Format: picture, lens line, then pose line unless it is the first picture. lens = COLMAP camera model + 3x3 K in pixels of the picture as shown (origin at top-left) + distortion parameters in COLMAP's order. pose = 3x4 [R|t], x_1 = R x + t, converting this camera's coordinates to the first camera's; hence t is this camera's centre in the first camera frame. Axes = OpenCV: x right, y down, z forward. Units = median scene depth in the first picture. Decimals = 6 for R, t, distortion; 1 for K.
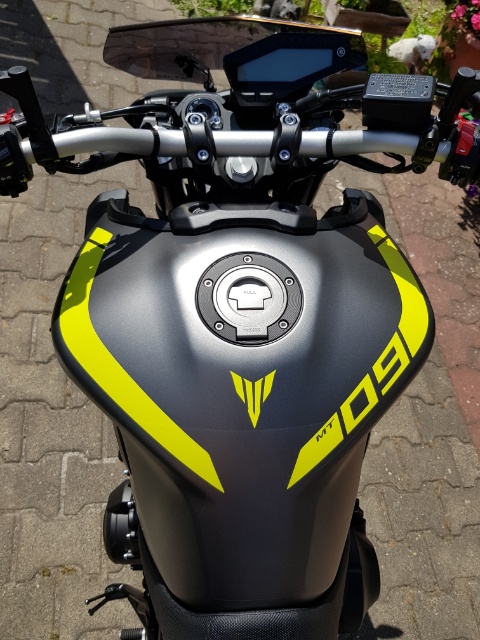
lens RADIAL K [[506.3, 0, 250.3], [0, 506.3, 322.2], [0, 0, 1]] dist [-0.000635, -0.007174]
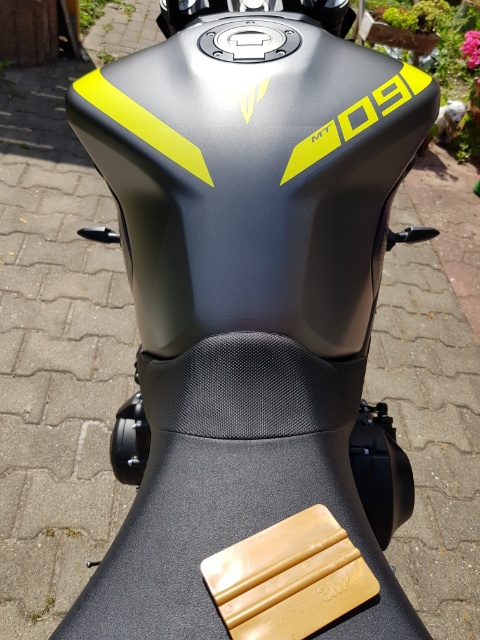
lens RADIAL K [[506.3, 0, 250.3], [0, 506.3, 322.2], [0, 0, 1]] dist [-0.000635, -0.007174]
pose [[0.995242, 0.006100, -0.097245, 0.040075], [-0.028445, 0.972752, -0.230095, 0.289675], [0.093192, 0.231766, 0.968297, 0.049732]]
